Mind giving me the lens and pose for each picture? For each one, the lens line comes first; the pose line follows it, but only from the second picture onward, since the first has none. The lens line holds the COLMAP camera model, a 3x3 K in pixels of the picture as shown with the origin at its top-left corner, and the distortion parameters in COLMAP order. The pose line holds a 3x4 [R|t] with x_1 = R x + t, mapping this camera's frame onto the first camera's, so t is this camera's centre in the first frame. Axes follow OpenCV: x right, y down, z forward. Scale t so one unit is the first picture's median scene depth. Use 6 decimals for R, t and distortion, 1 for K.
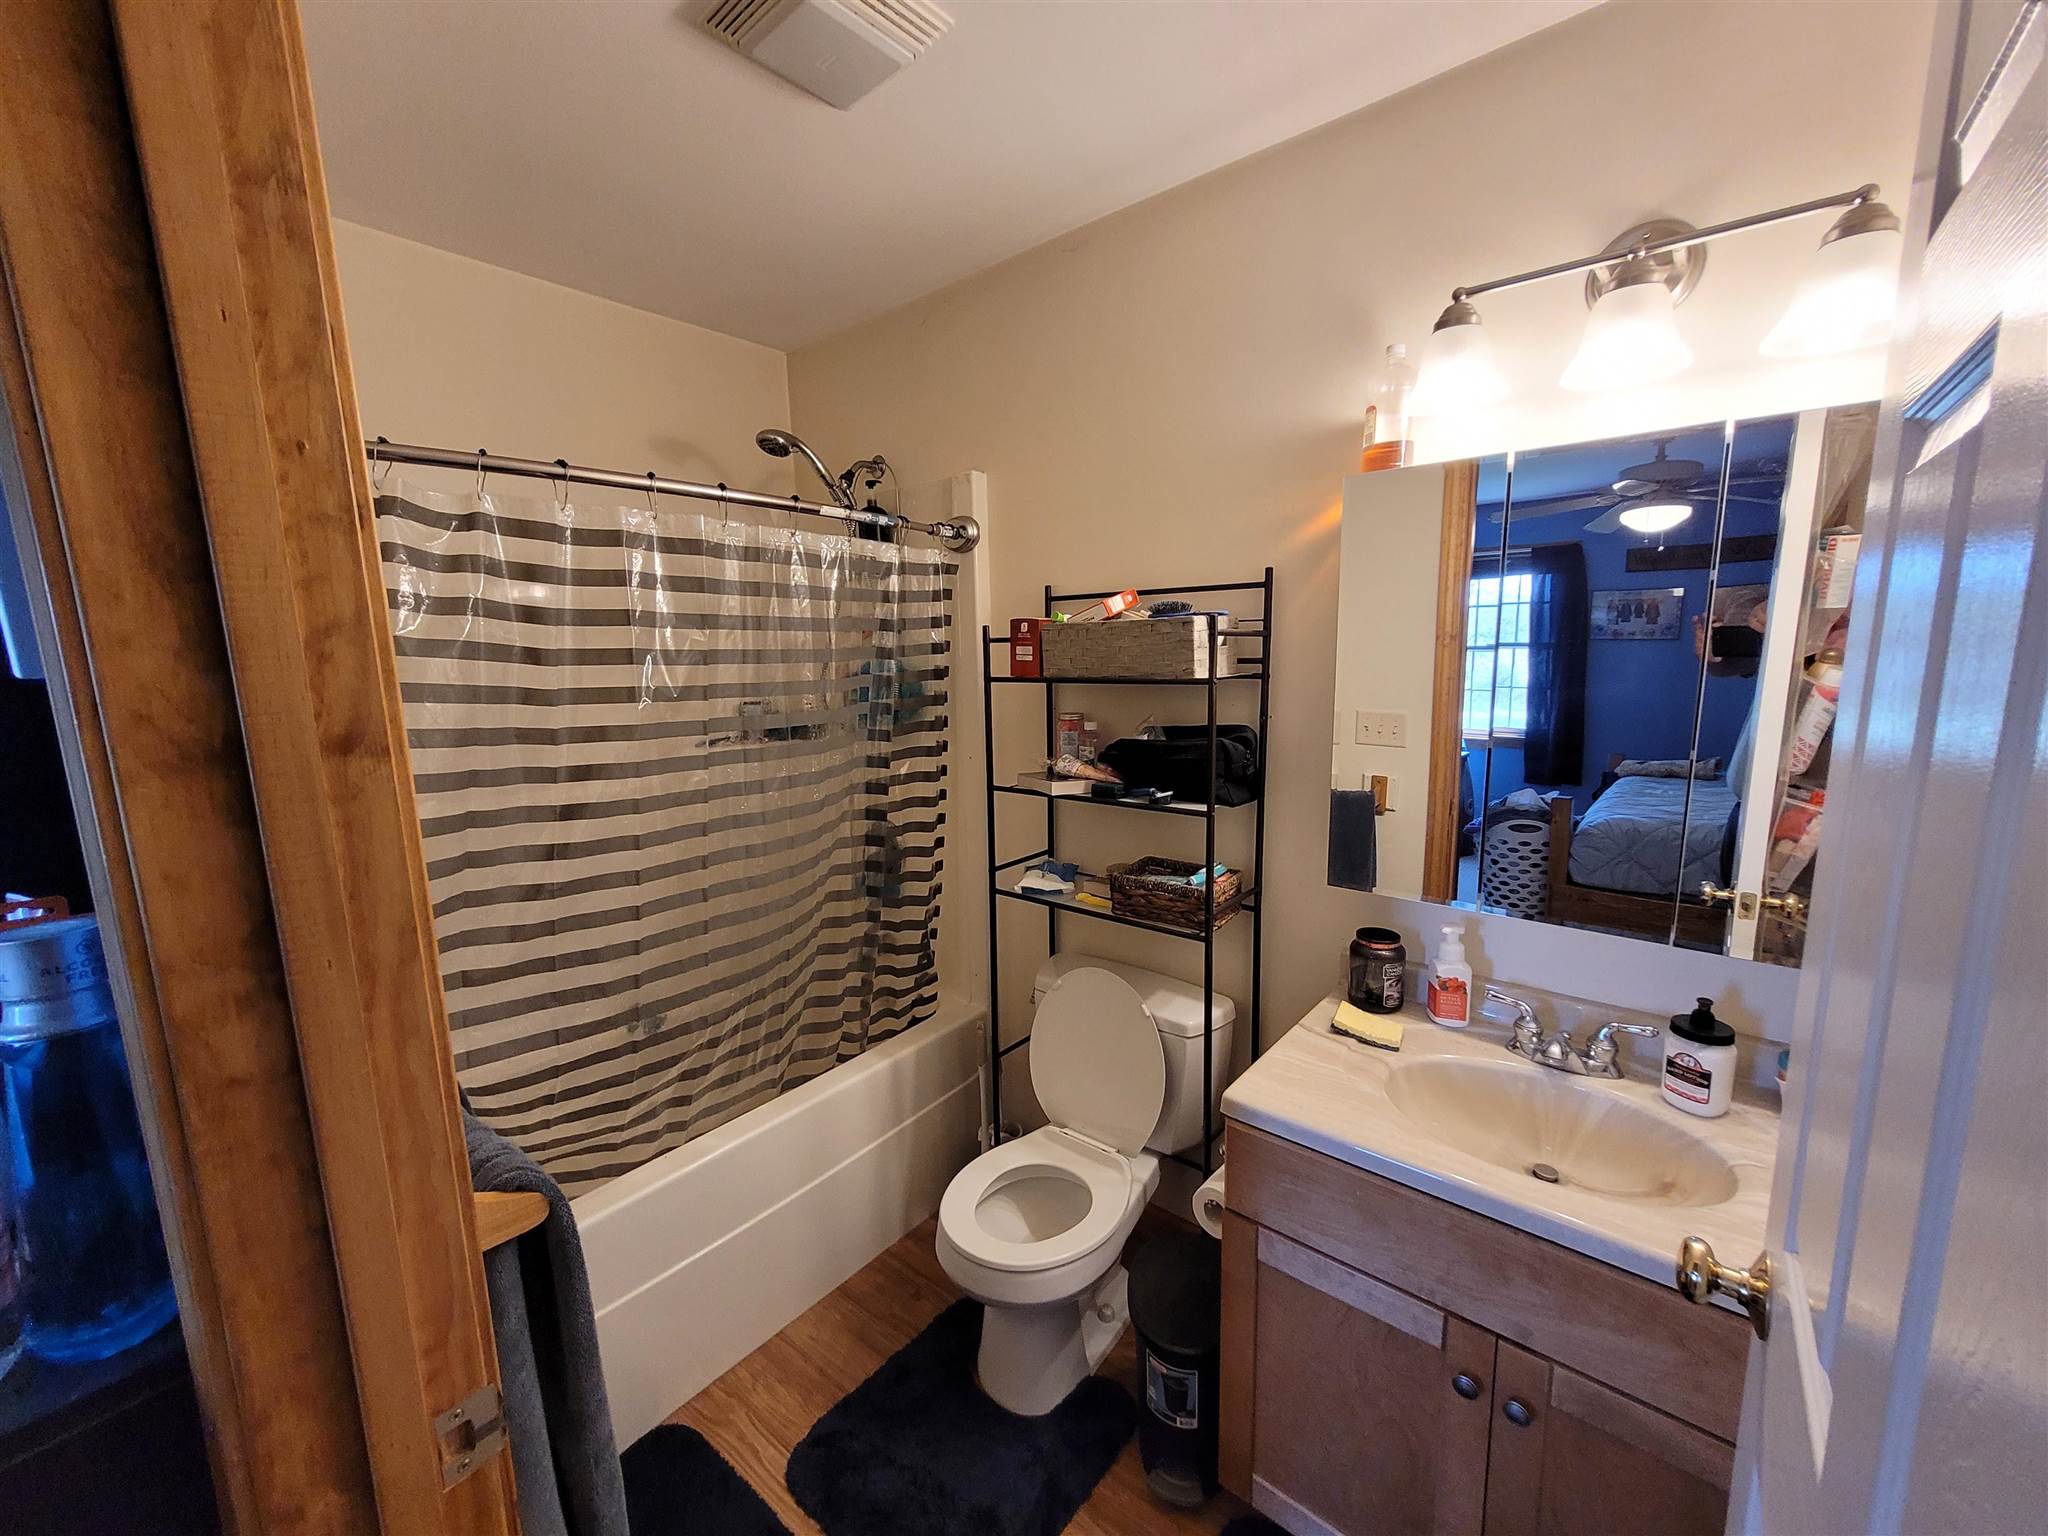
lens RADIAL K [[801.1, 0, 1023.3], [0, 801.1, 775.1], [0, 0, 1]] dist [0.001387, -0.000630]
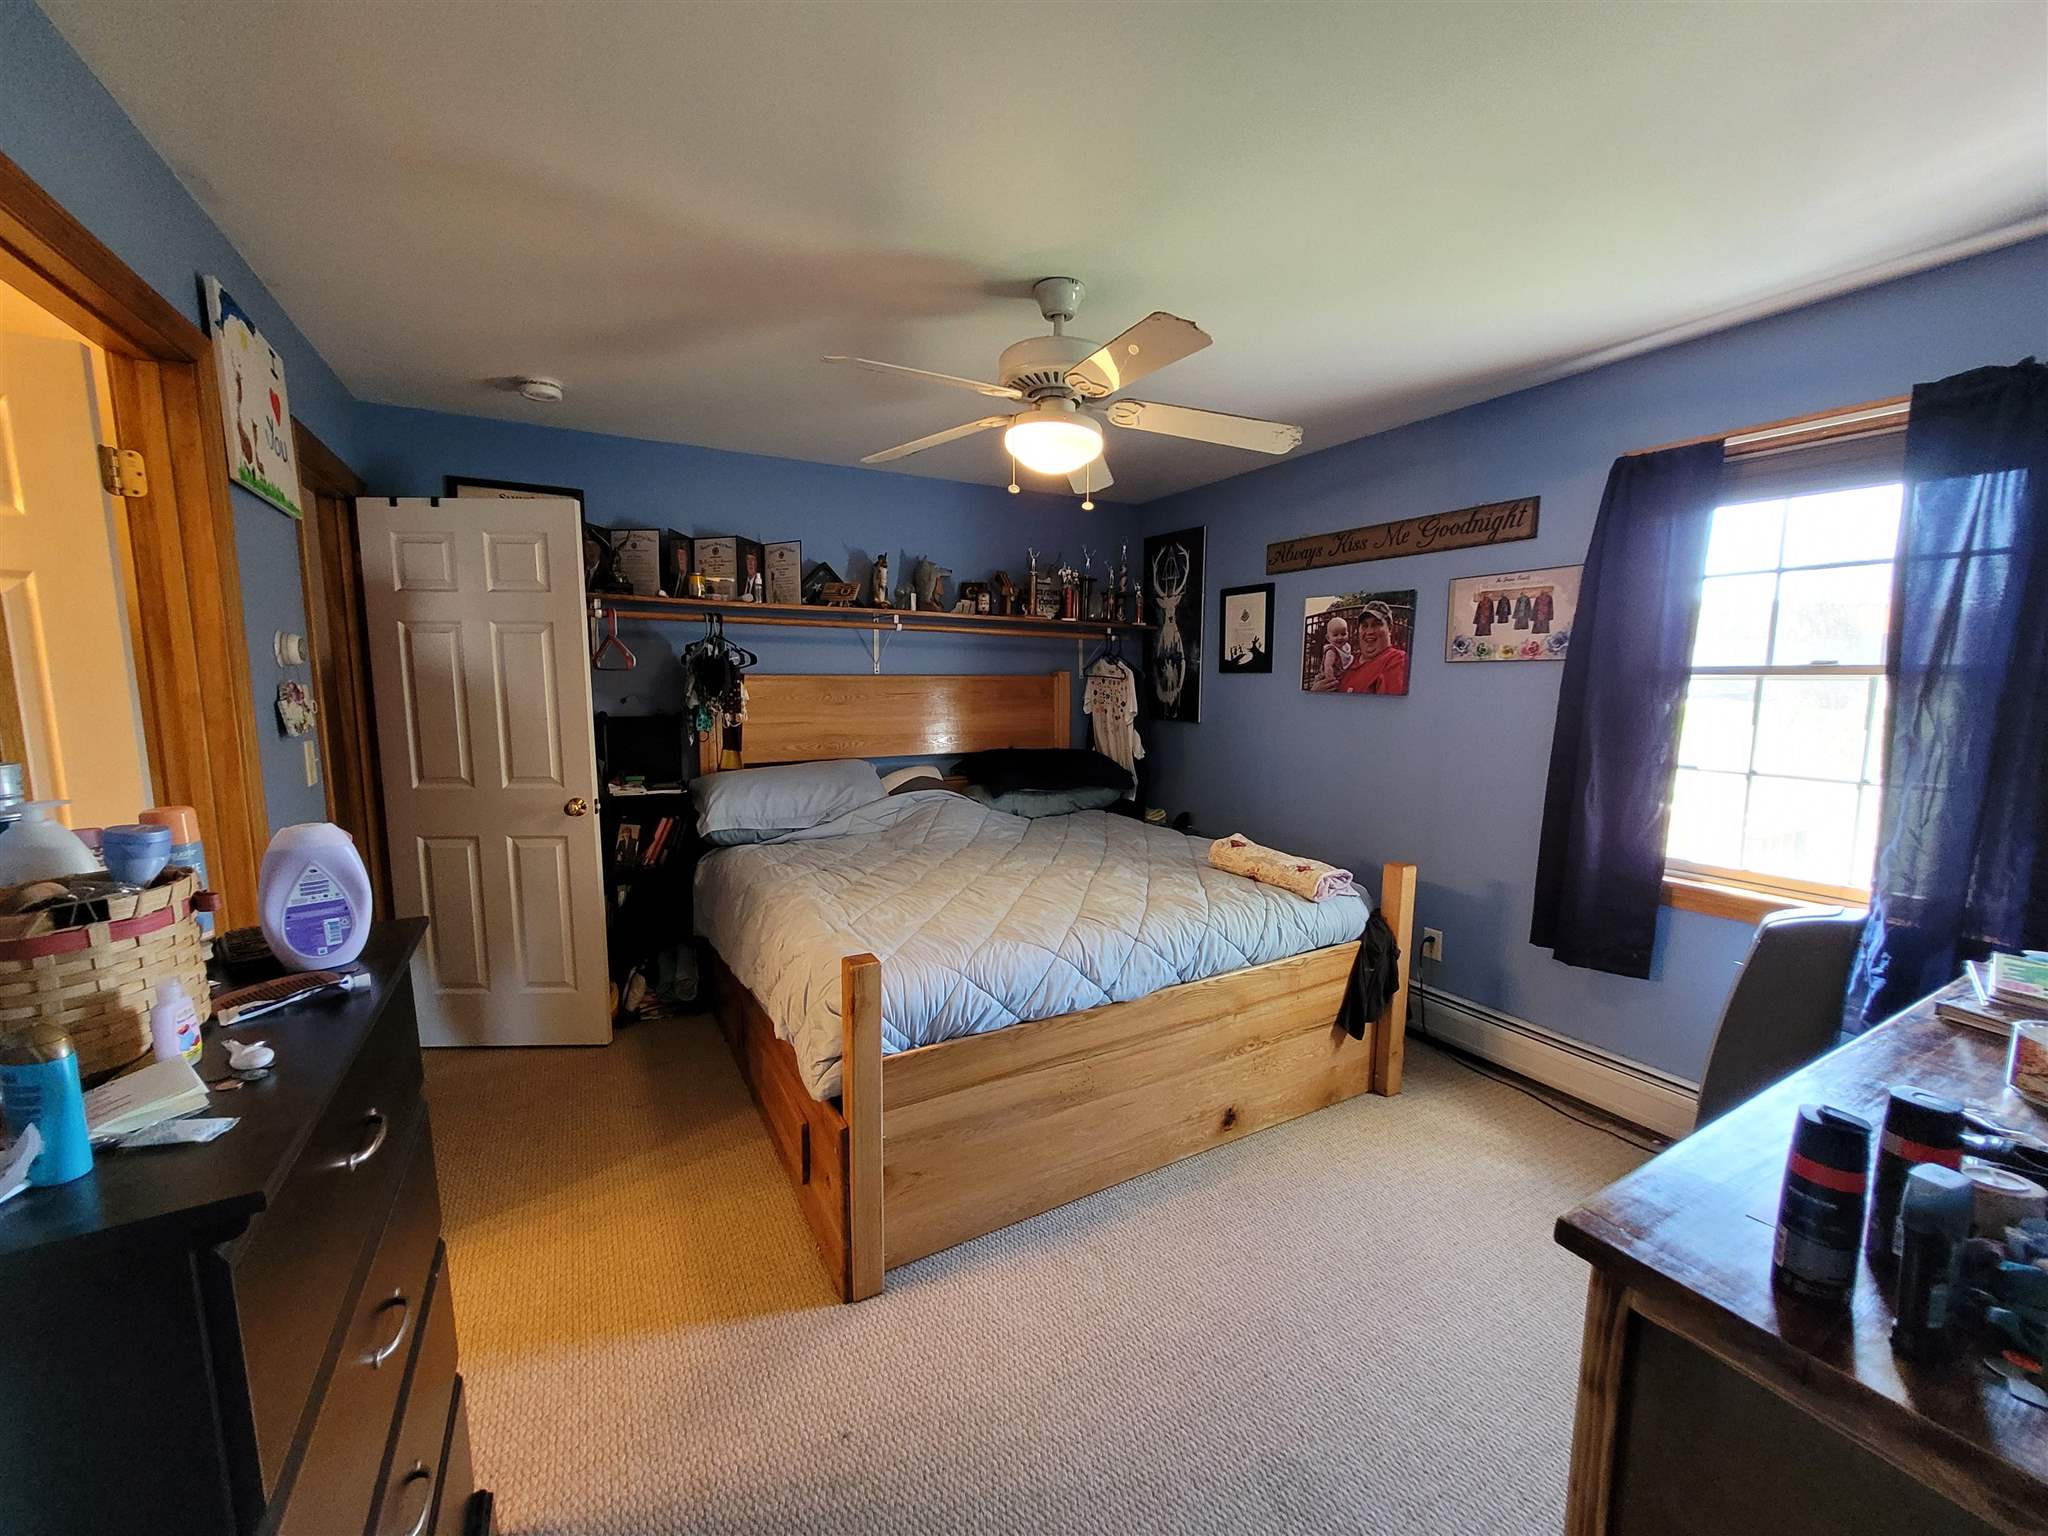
lens RADIAL K [[801.1, 0, 1023.7], [0, 801.1, 773.6], [0, 0, 1]] dist [0.001387, -0.000630]
pose [[-0.356202, 0.135608, -0.924516, 1.206475], [-0.135649, 0.971427, 0.194752, -0.136355], [0.924510, 0.194780, -0.327629, 0.771381]]
